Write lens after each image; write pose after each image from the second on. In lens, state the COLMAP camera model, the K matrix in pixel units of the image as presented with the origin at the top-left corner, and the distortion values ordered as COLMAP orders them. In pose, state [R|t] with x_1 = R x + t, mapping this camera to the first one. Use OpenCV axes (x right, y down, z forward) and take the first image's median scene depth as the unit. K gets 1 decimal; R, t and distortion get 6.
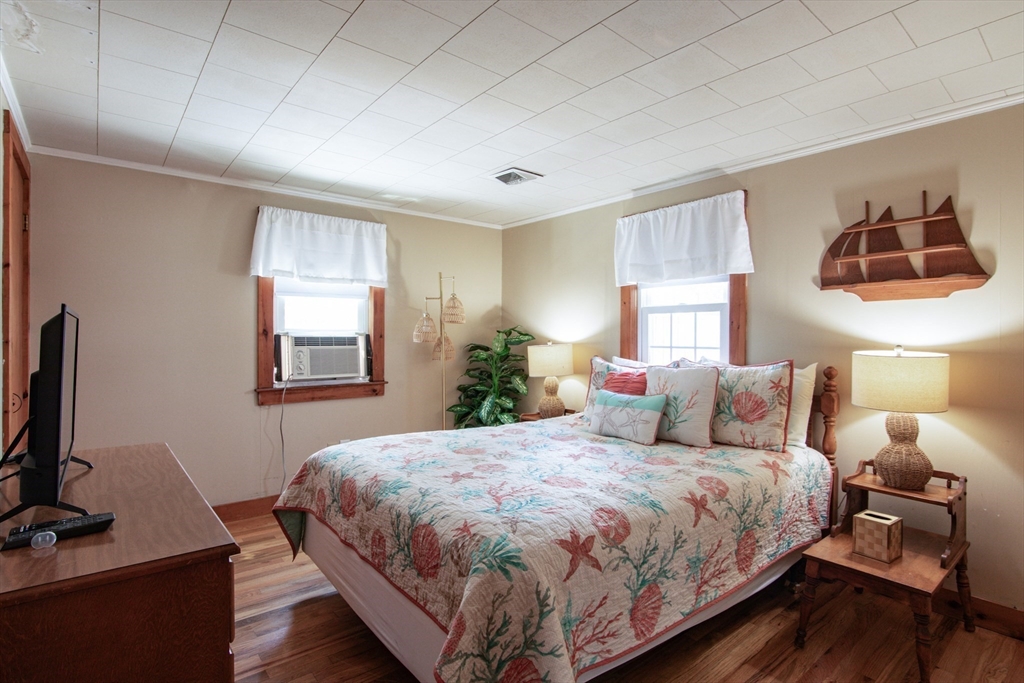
lens RADIAL K [[517.9, 0, 517.9], [0, 517.9, 340.9], [0, 0, 1]] dist [0.030449, -0.000429]
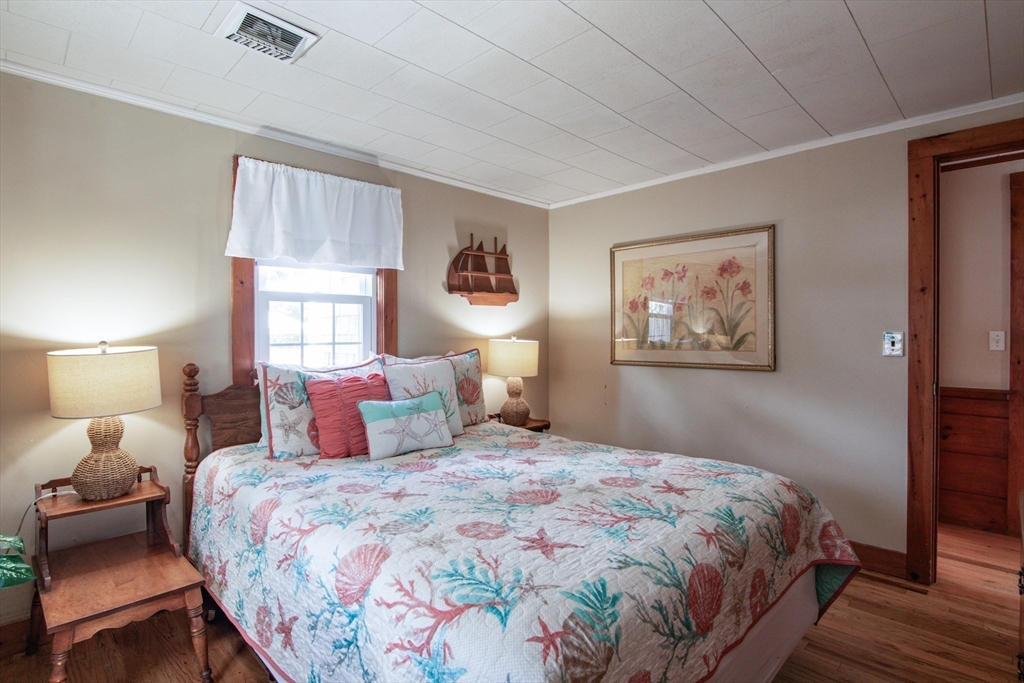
lens RADIAL K [[517.9, 0, 517.4], [0, 517.9, 330.8], [0, 0, 1]] dist [0.030449, -0.000429]
pose [[-0.081374, -0.002026, 0.996682, -0.648897], [0.015781, 0.999870, 0.003321, -0.008032], [-0.996559, 0.015999, -0.081331, 0.893136]]
